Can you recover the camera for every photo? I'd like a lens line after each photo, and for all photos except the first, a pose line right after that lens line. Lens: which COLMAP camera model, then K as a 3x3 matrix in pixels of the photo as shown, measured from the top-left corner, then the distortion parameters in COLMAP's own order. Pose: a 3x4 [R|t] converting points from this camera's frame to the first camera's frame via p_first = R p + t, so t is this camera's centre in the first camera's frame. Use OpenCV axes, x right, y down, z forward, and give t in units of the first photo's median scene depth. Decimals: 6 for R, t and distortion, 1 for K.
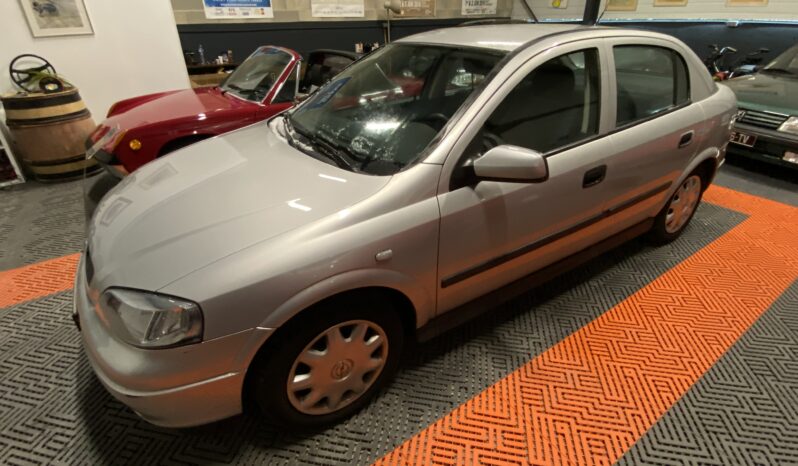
lens RADIAL K [[407.2, 0, 390.5], [0, 407.2, 236.6], [0, 0, 1]] dist [-0.017881, -0.001399]
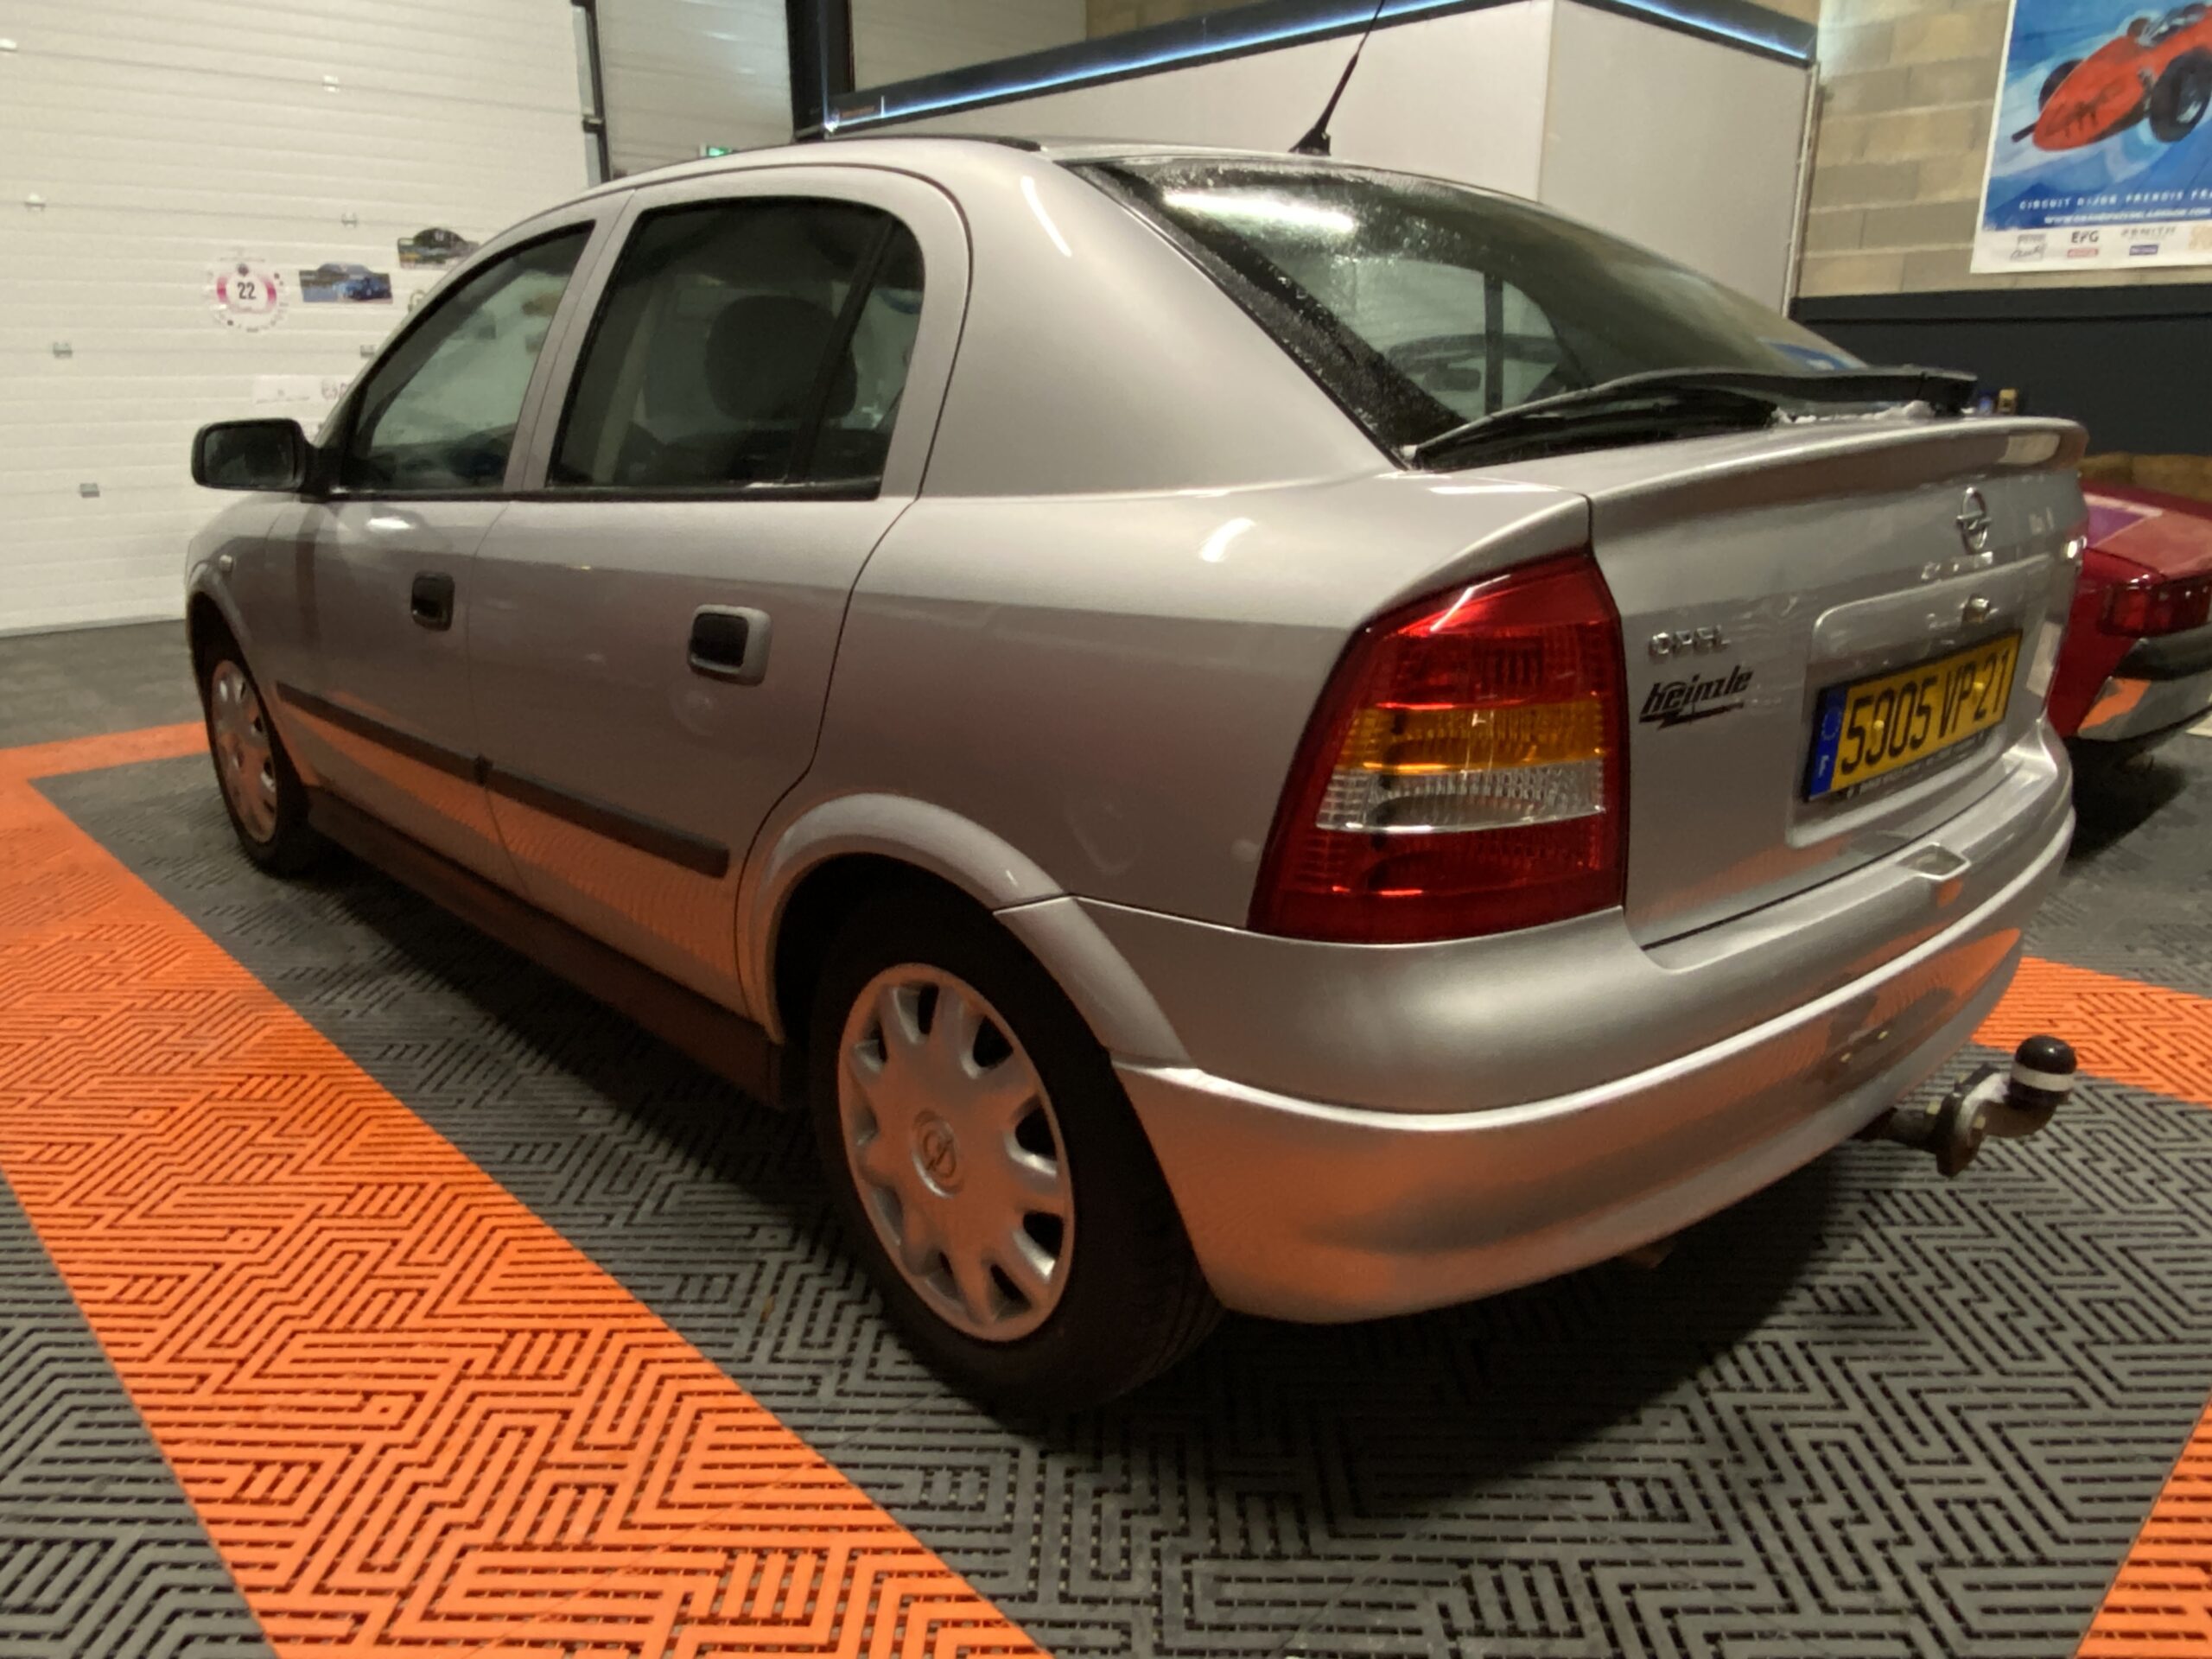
lens RADIAL K [[1460.4, 0, 1101.2], [0, 1460.4, 815.0], [0, 0, 1]] dist [0.054869, -0.000195]
pose [[0.193757, 0.316112, -0.928726, 1.499426], [-0.468483, 0.861567, 0.195515, -0.434070], [0.861964, 0.397210, 0.315027, 0.948021]]
